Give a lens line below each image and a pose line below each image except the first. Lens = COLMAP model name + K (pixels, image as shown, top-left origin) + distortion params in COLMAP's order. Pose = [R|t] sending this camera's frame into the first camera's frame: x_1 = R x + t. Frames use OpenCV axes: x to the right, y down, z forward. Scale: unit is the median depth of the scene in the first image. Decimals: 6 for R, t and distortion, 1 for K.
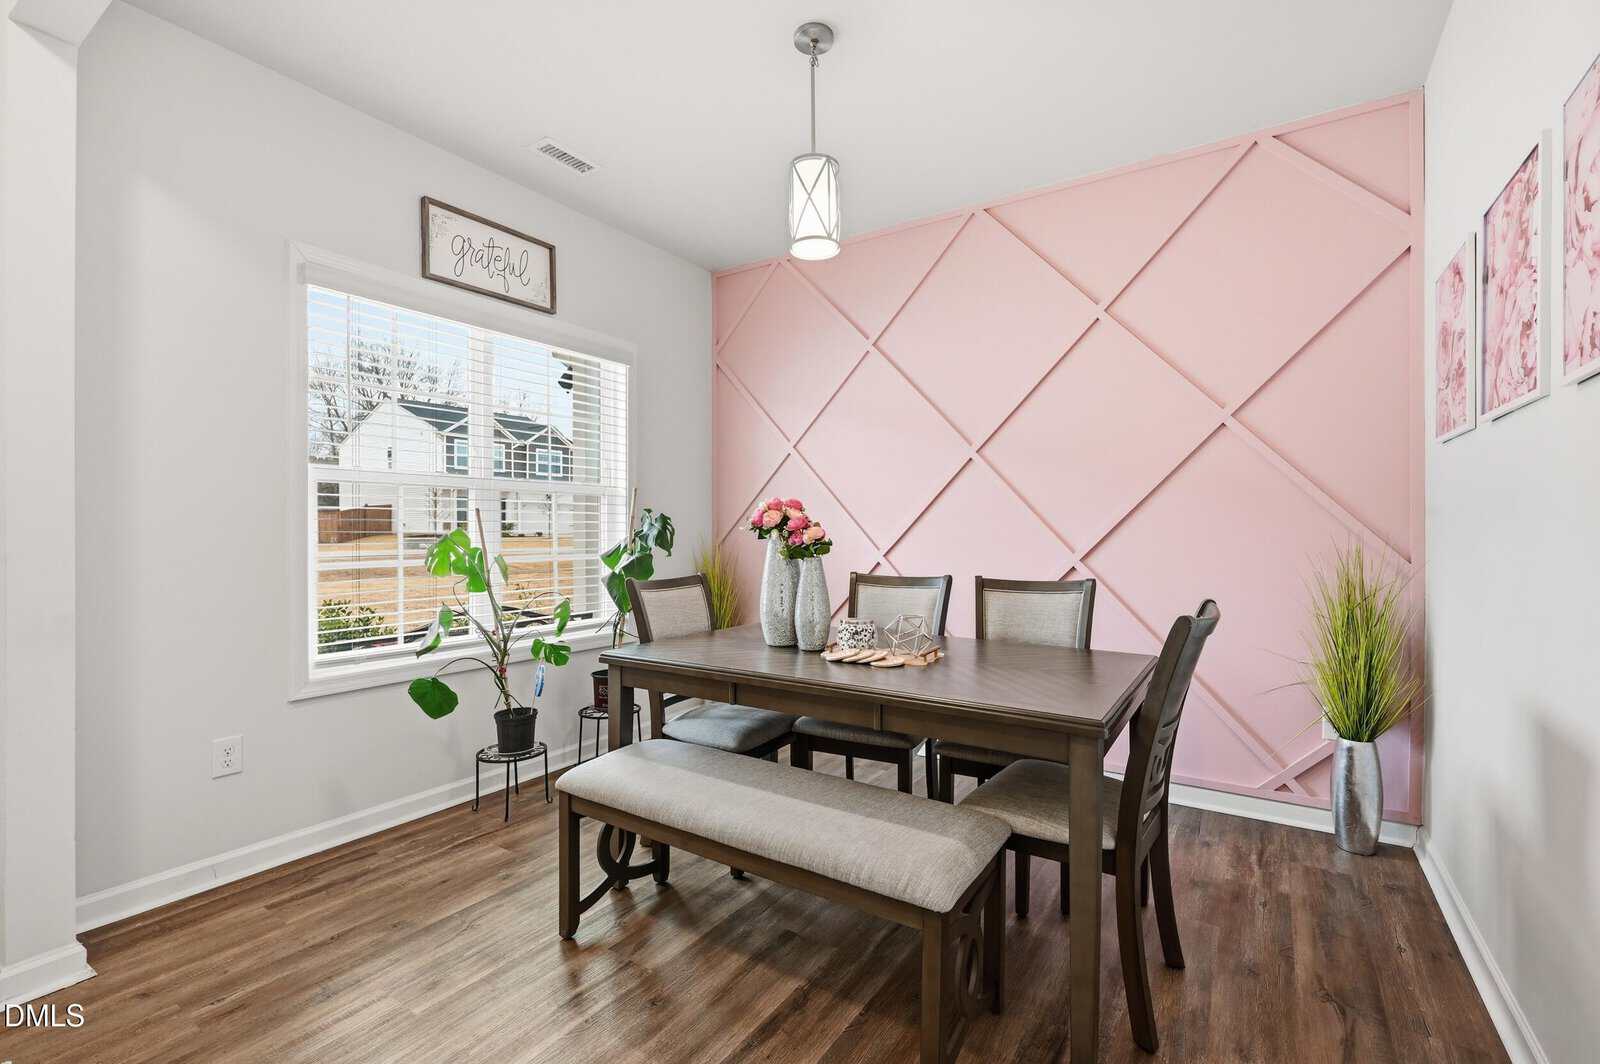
lens RADIAL K [[704.7, 0, 800.0], [0, 704.7, 532.0], [0, 0, 1]] dist [-0.001640, 0.000013]
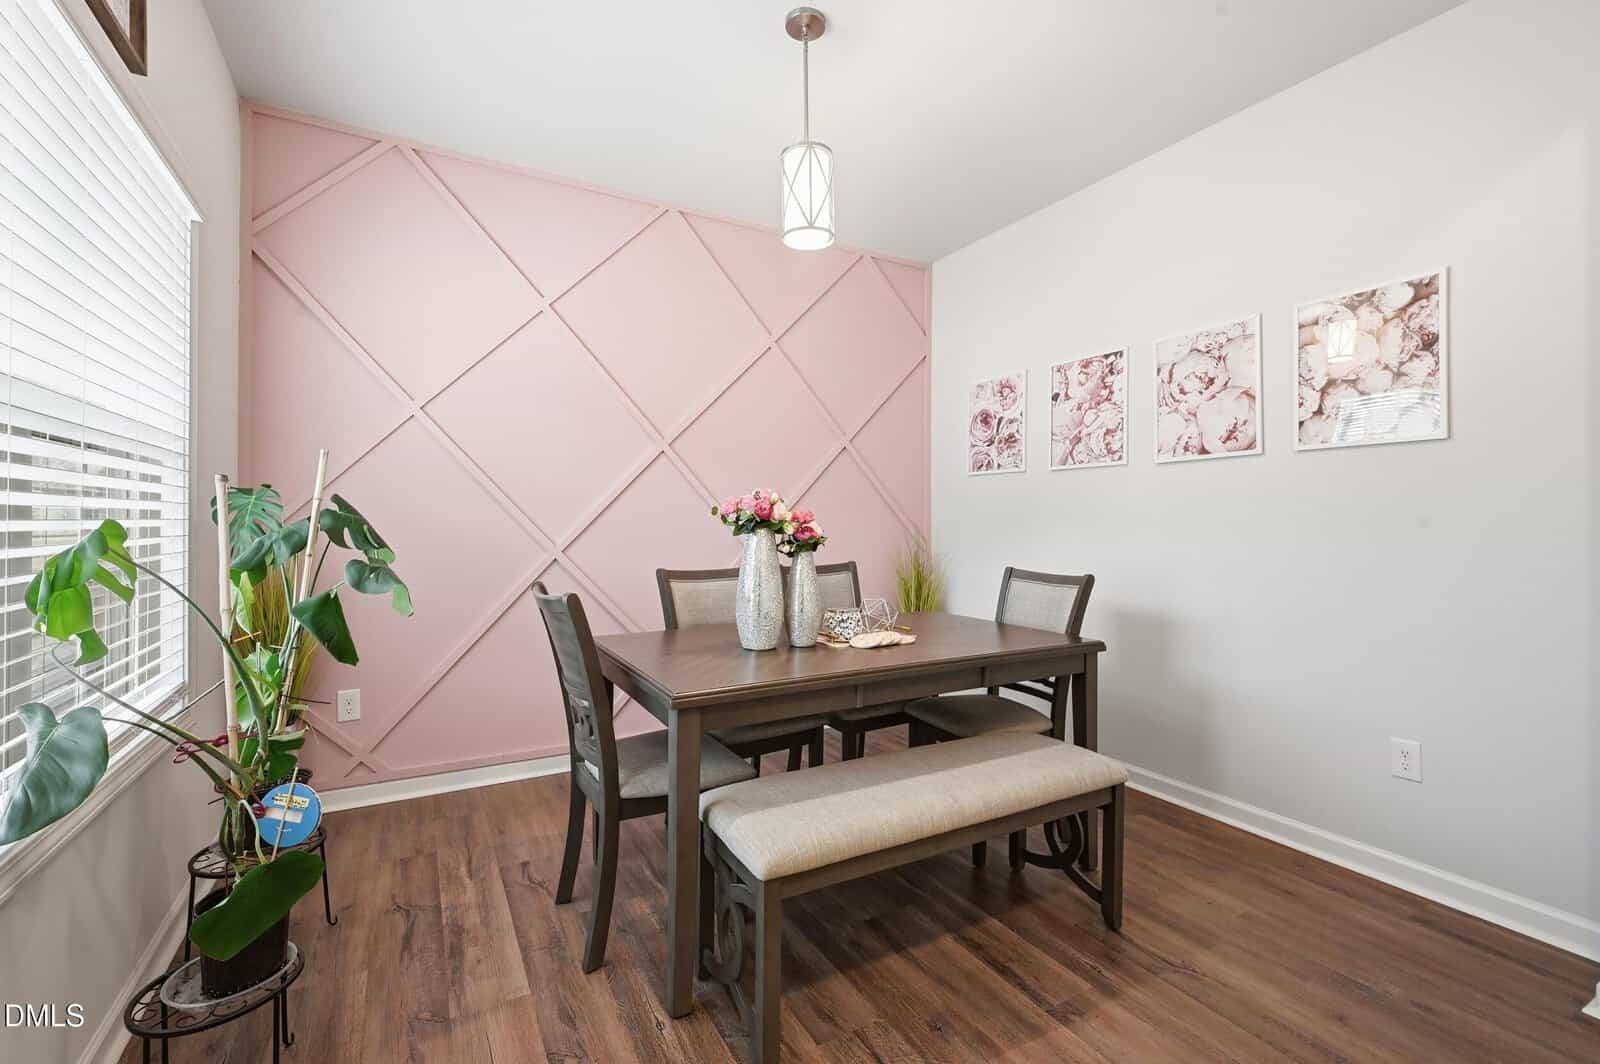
lens RADIAL K [[699.6, 0, 811.2], [0, 699.6, 519.7], [0, 0, 1]] dist [-0.000712, 0.000118]
pose [[0.456028, 0.006576, 0.889941, -1.019809], [-0.004331, 0.999977, -0.005170, -0.003717], [-0.889955, -0.001497, 0.456046, 0.657156]]
